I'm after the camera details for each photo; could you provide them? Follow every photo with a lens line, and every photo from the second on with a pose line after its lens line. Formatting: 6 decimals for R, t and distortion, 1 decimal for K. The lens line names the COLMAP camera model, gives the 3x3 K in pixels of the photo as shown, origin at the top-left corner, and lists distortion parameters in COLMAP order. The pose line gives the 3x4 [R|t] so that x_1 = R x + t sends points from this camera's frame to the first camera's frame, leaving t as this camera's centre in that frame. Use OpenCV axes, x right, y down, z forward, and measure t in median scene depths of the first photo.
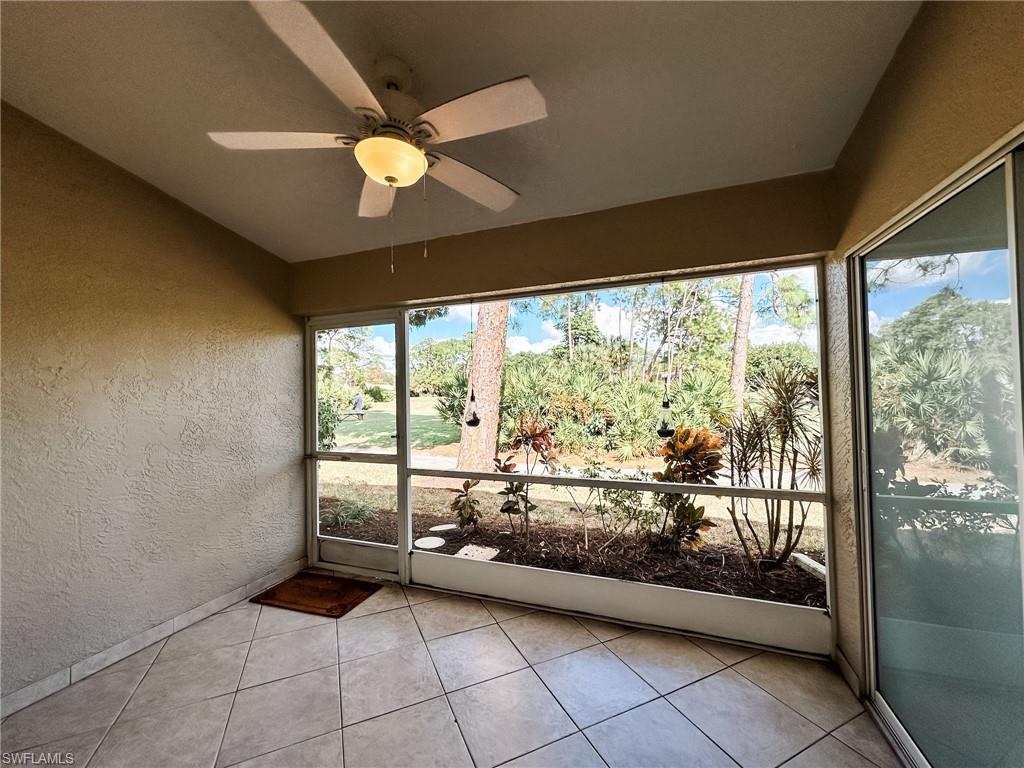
lens RADIAL K [[408.6, 0, 514.9], [0, 408.6, 380.0], [0, 0, 1]] dist [-0.002373, 0.001409]
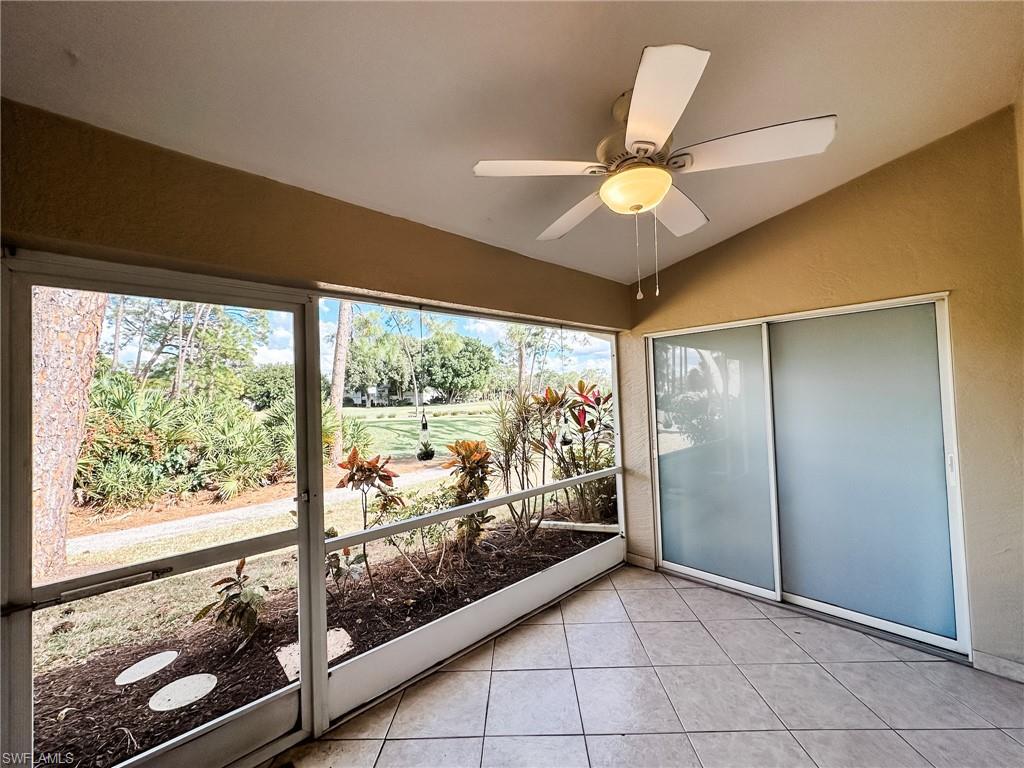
lens RADIAL K [[408.6, 0, 513.0], [0, 408.6, 383.9], [0, 0, 1]] dist [-0.002373, 0.001409]
pose [[0.441296, 0.032988, 0.896755, -0.574503], [0.000417, 0.999316, -0.036966, -0.007009], [-0.897362, 0.016687, 0.440981, 0.364131]]
